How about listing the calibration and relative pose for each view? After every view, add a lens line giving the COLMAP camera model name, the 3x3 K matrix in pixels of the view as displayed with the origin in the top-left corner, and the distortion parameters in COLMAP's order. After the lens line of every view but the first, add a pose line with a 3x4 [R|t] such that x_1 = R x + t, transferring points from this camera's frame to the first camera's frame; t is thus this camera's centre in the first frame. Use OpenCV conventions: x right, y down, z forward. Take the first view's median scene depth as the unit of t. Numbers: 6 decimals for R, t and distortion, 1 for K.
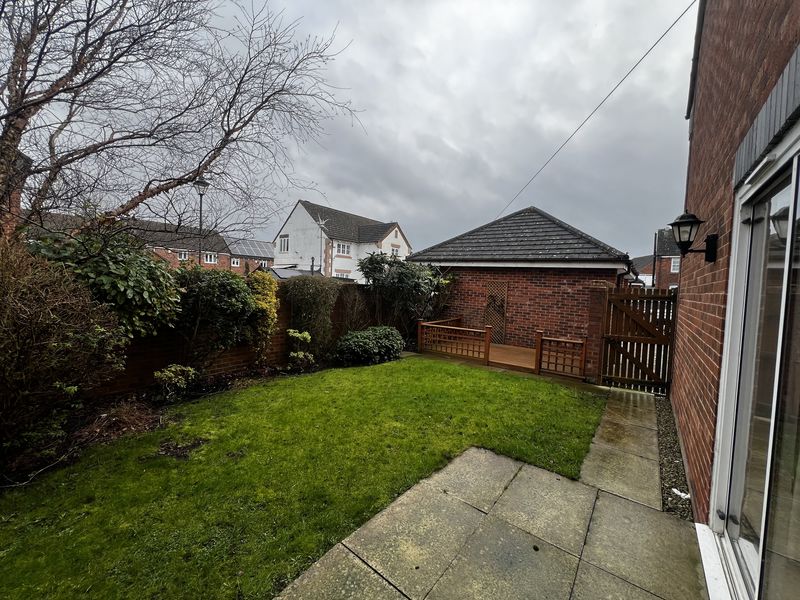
lens RADIAL K [[320.9, 0, 401.9], [0, 320.9, 296.7], [0, 0, 1]] dist [-0.002745, 0.000397]
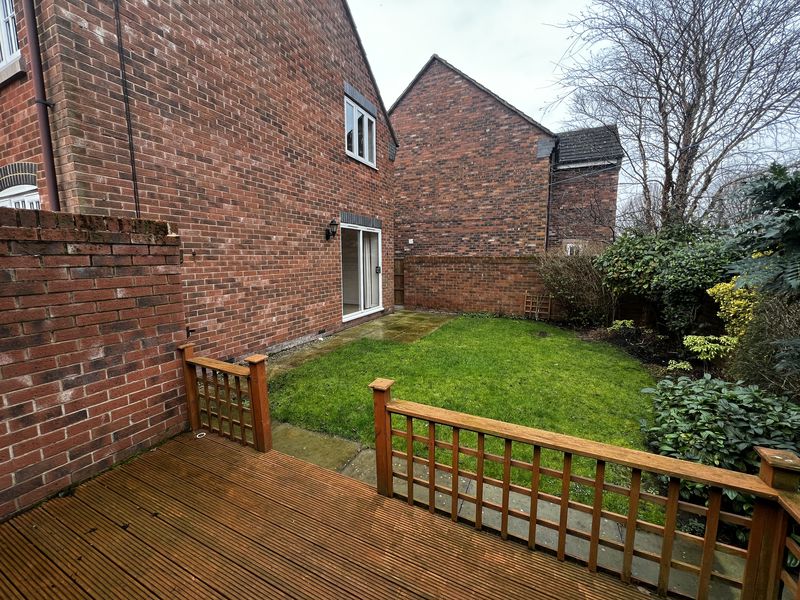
lens RADIAL K [[320.9, 0, 399.9], [0, 320.9, 298.4], [0, 0, 1]] dist [-0.002745, 0.000397]
pose [[-0.973951, -0.010108, -0.226533, 0.537083], [-0.048073, 0.985502, 0.162714, -0.047548], [0.221604, 0.169365, -0.960316, 2.099353]]
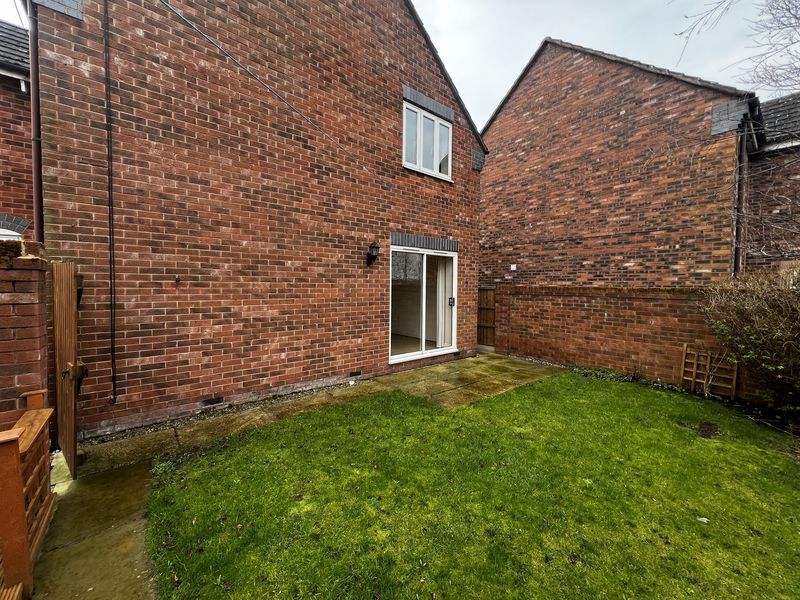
lens RADIAL K [[320.9, 0, 400.1], [0, 320.9, 297.1], [0, 0, 1]] dist [-0.002745, 0.000397]
pose [[-0.974629, -0.060603, 0.215466, 0.129678], [-0.041415, 0.994853, 0.092480, -0.054795], [-0.219961, 0.081210, -0.972122, 1.762334]]
